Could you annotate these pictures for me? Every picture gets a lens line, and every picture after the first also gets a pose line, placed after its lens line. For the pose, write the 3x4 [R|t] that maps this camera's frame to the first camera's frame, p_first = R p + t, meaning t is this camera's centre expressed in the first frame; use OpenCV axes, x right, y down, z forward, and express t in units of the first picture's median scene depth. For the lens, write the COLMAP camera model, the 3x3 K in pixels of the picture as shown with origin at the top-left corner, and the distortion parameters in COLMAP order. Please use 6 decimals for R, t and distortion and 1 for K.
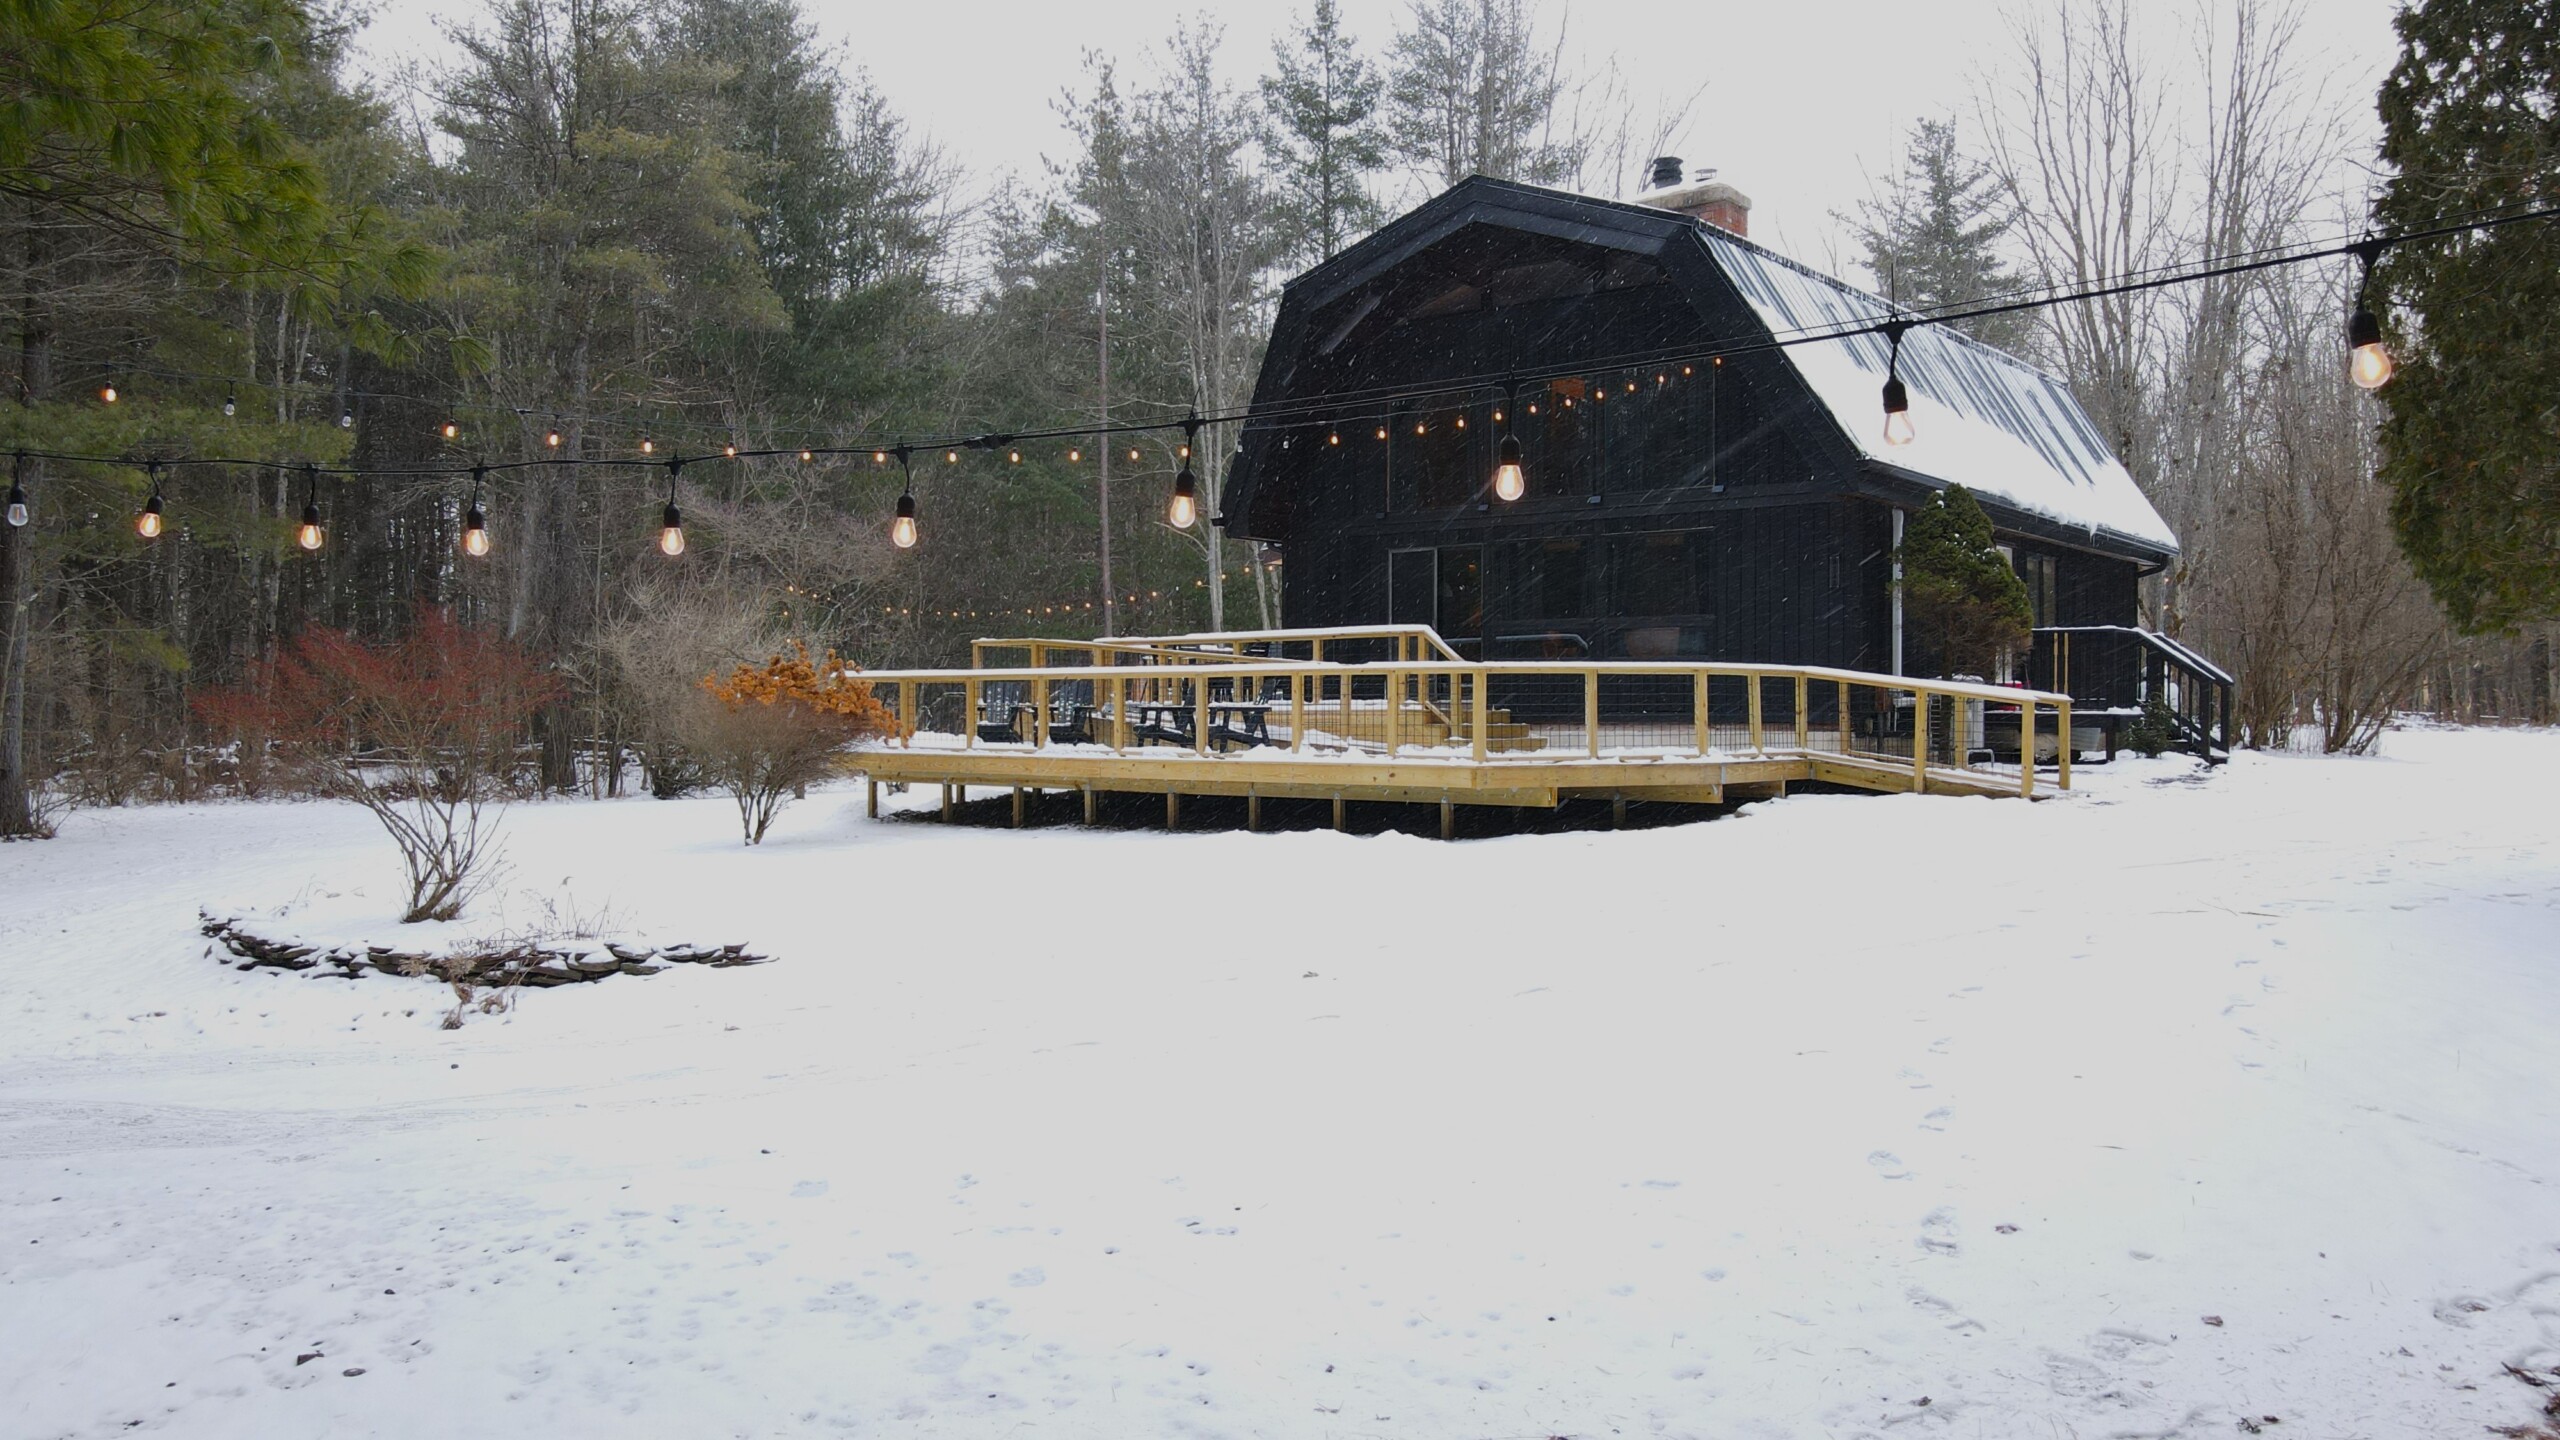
lens RADIAL K [[1919.1, 0, 1293.8], [0, 1919.1, 724.7], [0, 0, 1]] dist [0.023223, -0.002026]
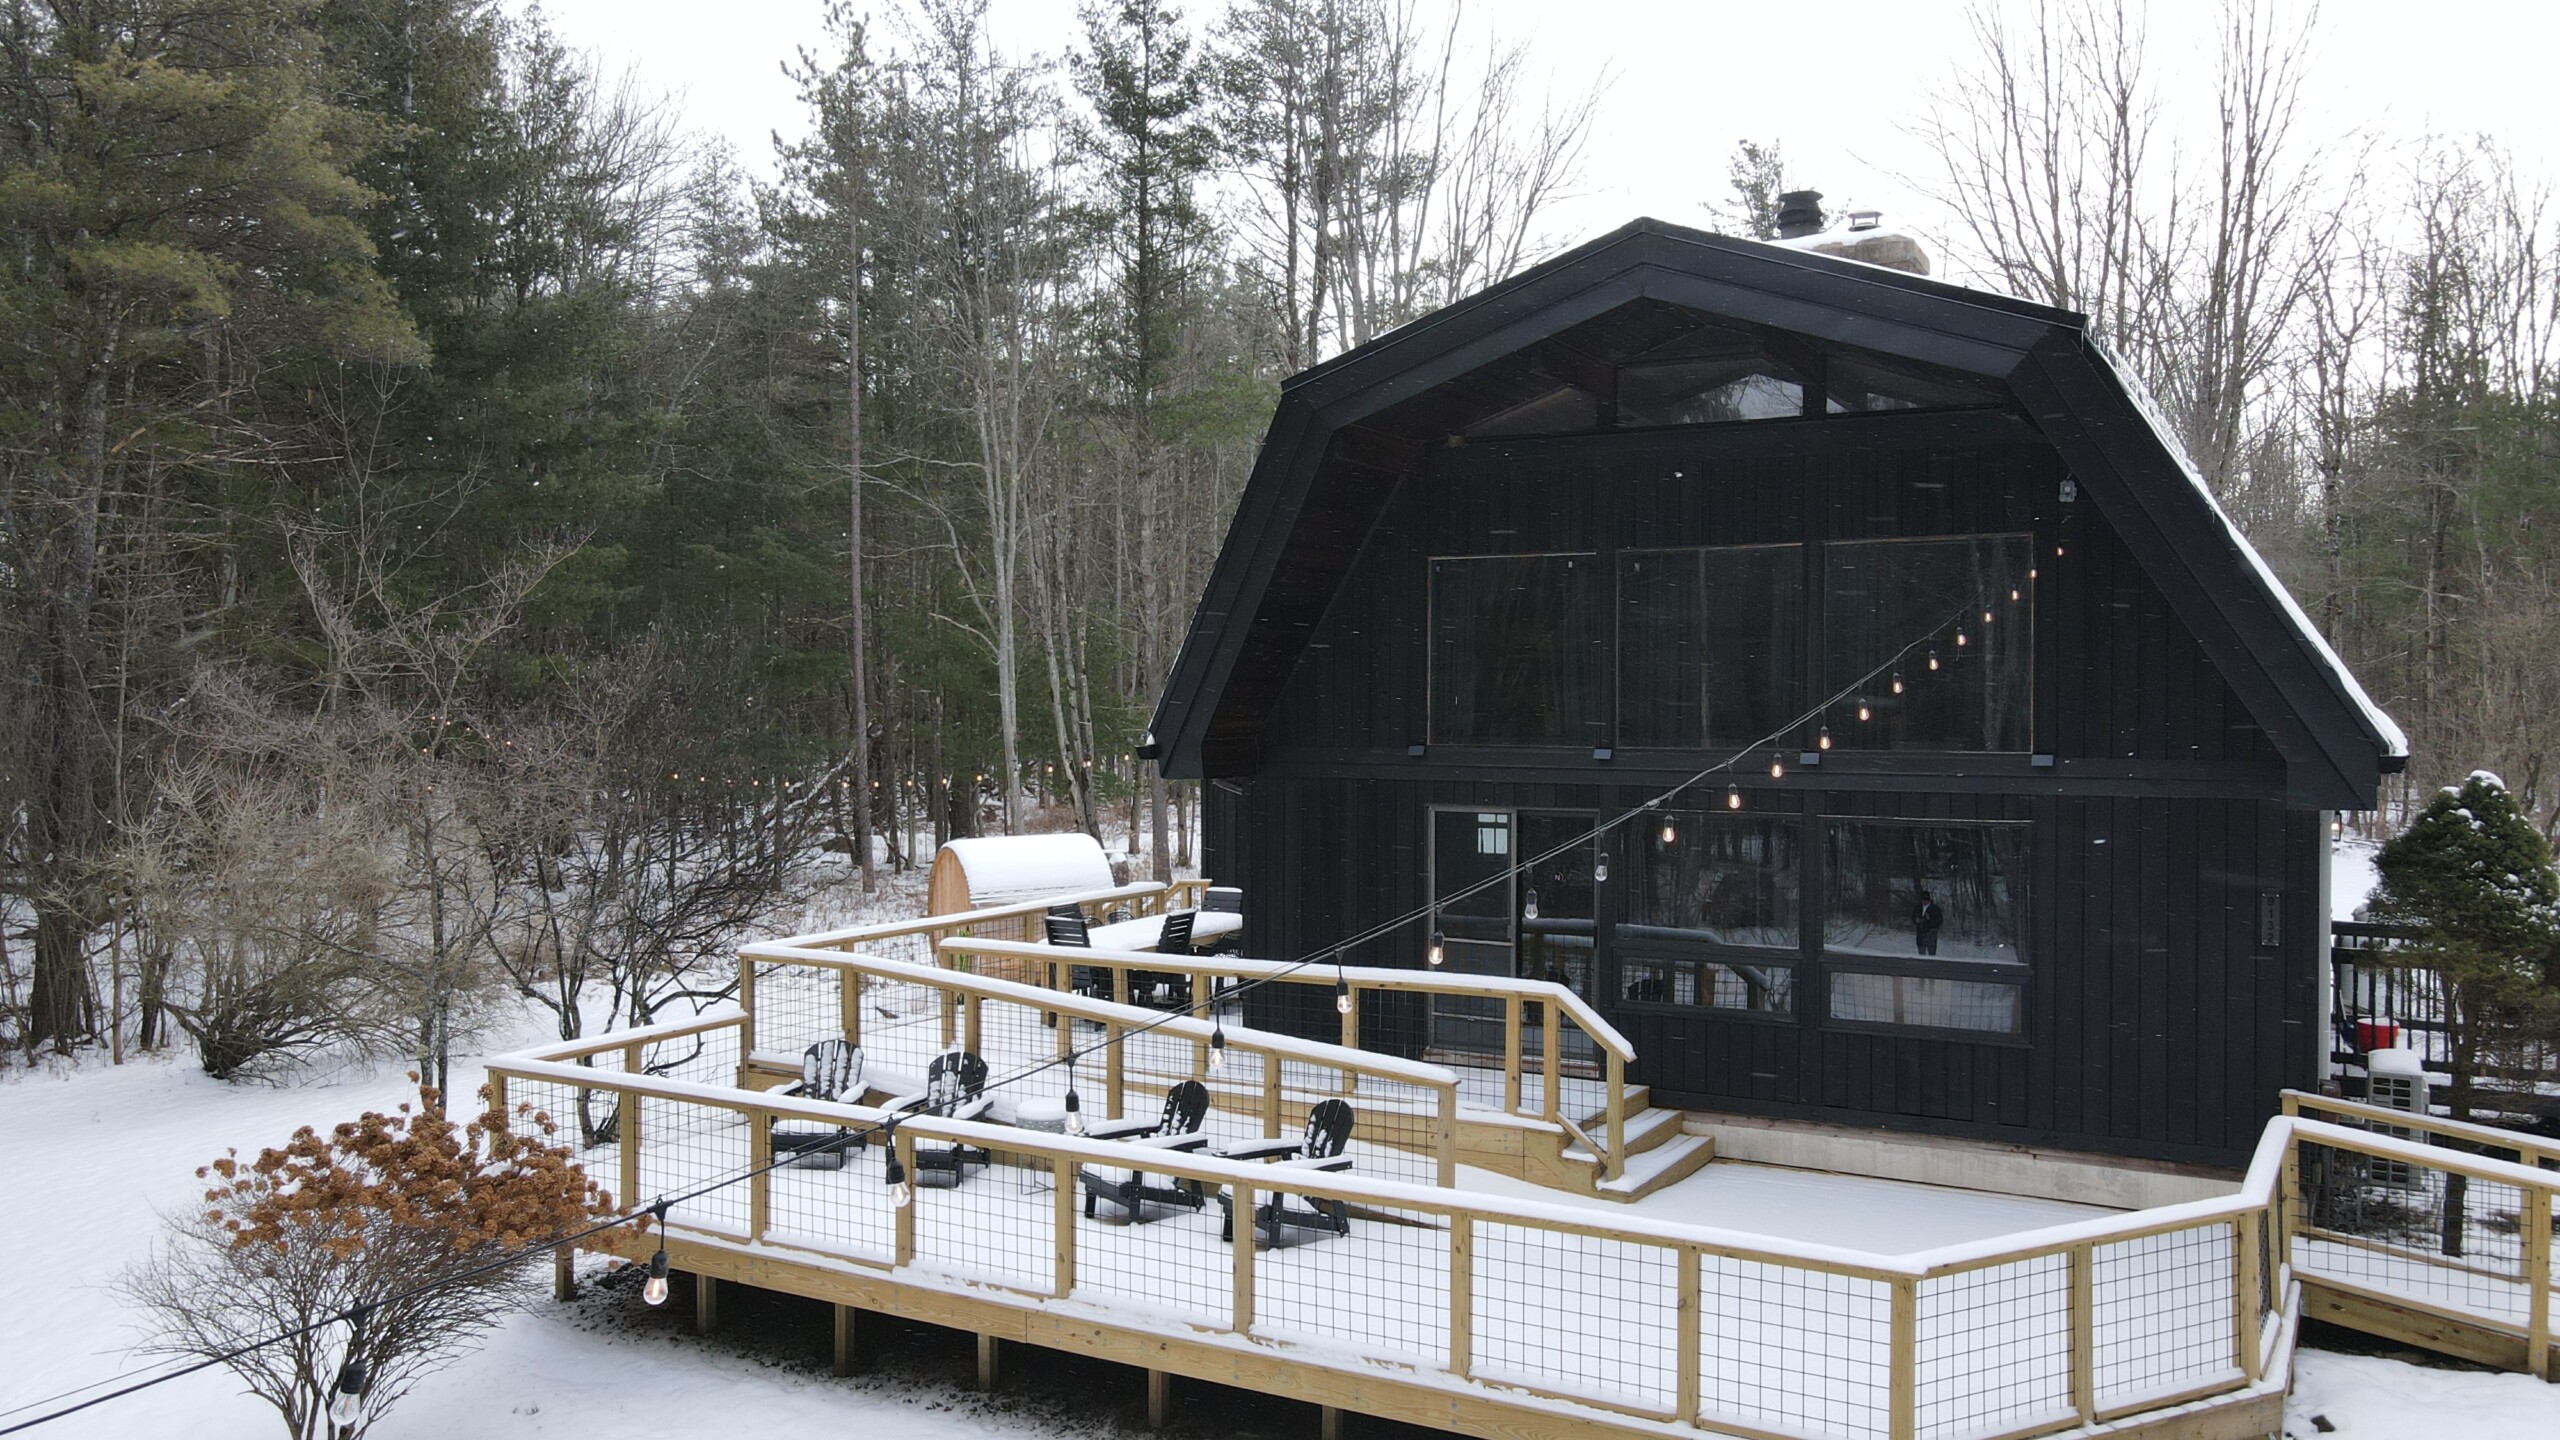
lens RADIAL K [[1919.1, 0, 1293.8], [0, 1919.1, 724.7], [0, 0, 1]] dist [0.023223, -0.002026]
pose [[0.987360, 0.002779, 0.158470, -0.045475], [-0.003270, 0.999991, 0.002835, -0.057306], [-0.158461, -0.003317, 0.987360, 0.188679]]
